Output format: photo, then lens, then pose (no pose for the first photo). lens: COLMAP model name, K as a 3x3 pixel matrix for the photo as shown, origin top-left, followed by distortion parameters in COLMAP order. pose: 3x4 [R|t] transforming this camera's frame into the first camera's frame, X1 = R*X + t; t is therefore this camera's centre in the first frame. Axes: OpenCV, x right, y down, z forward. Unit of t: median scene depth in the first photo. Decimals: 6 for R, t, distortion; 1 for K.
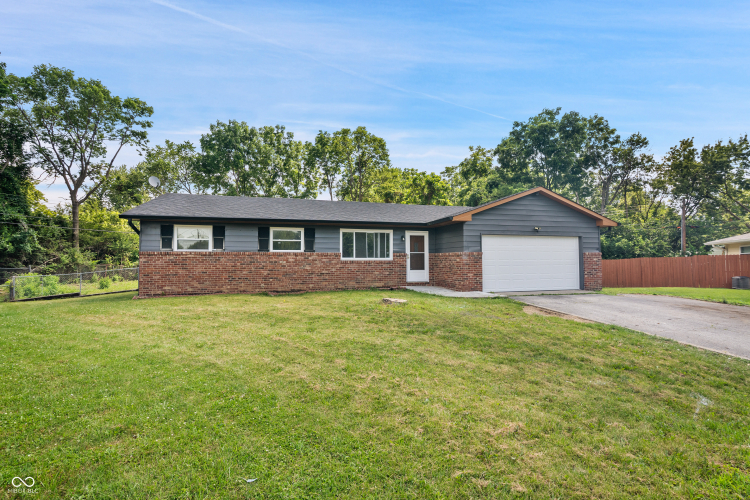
lens RADIAL K [[346.0, 0, 370.8], [0, 346.0, 251.5], [0, 0, 1]] dist [-0.018343, 0.000112]
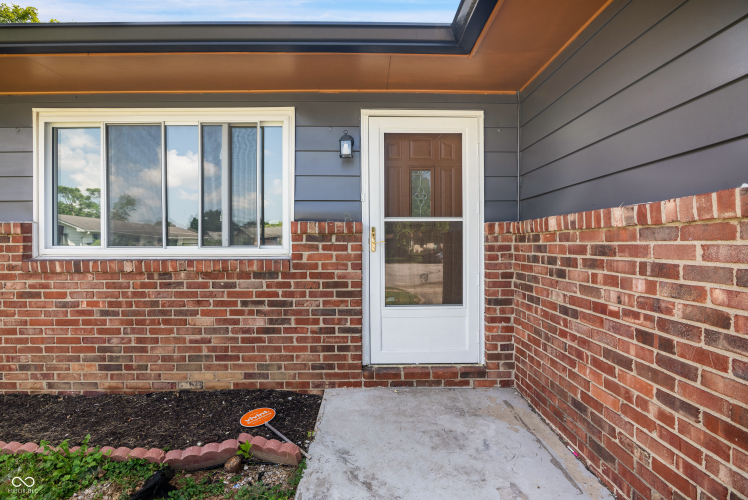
lens RADIAL K [[345.0, 0, 354.4], [0, 345.0, 237.7], [0, 0, 1]] dist [-0.018343, 0.000112]
pose [[0.970832, 0.004235, -0.239723, 0.142884], [-0.000247, 0.999861, 0.016663, 0.009541], [0.239761, -0.016118, 0.970698, 0.797546]]
